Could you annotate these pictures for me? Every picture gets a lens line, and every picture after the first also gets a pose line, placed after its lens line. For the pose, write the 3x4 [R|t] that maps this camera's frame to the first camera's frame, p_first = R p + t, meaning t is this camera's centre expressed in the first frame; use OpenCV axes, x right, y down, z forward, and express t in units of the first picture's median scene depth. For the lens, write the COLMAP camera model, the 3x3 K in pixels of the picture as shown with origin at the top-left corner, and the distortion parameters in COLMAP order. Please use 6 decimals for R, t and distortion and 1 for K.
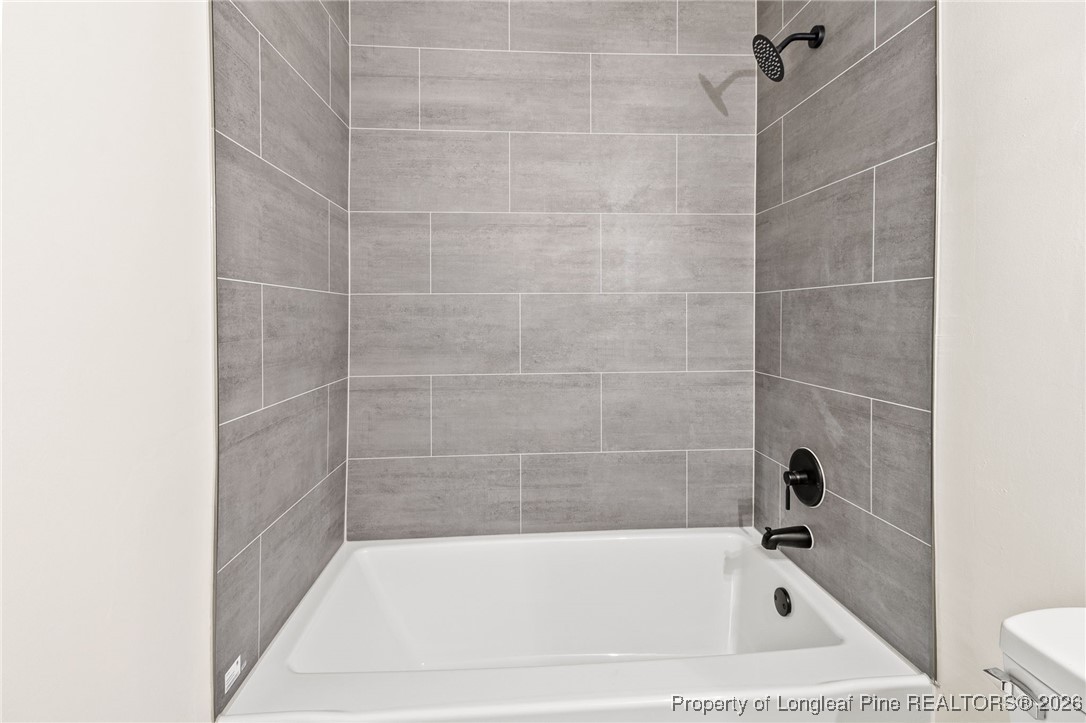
lens RADIAL K [[509.5, 0, 545.2], [0, 509.5, 321.5], [0, 0, 1]] dist [0.001230, 0.000832]
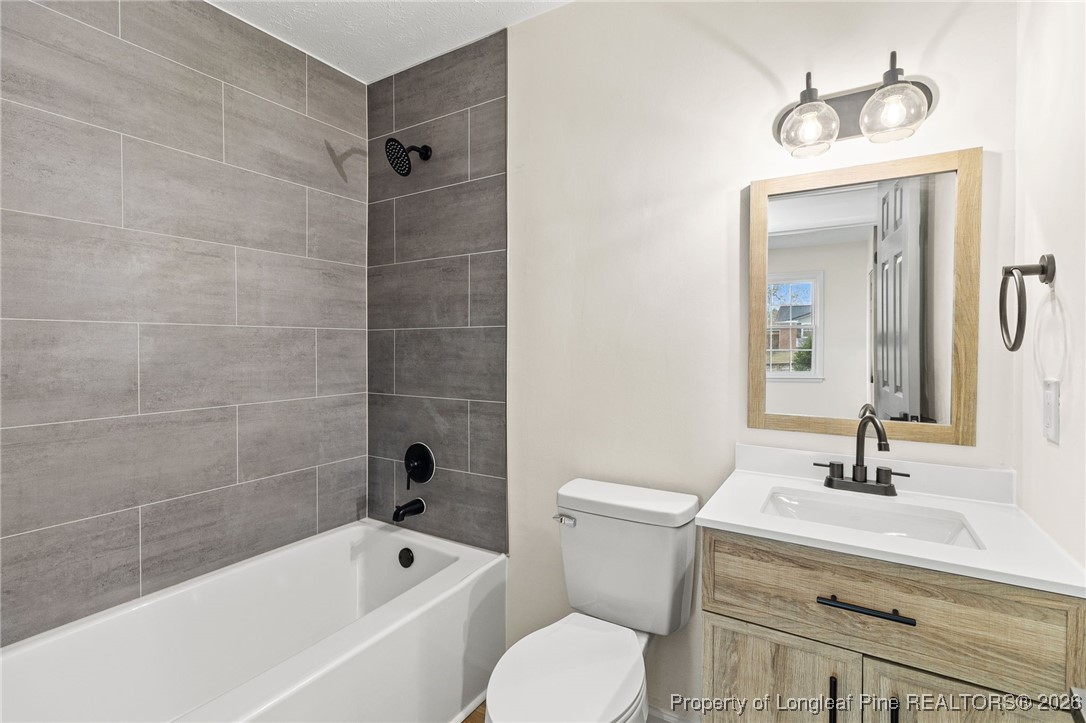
lens RADIAL K [[509.5, 0, 542.3], [0, 509.5, 358.7], [0, 0, 1]] dist [0.001230, 0.000832]
pose [[0.575414, -0.016564, 0.817694, -0.370352], [0.010893, 0.999861, 0.012589, 0.003252], [-0.817789, 0.001664, 0.575515, -0.071497]]
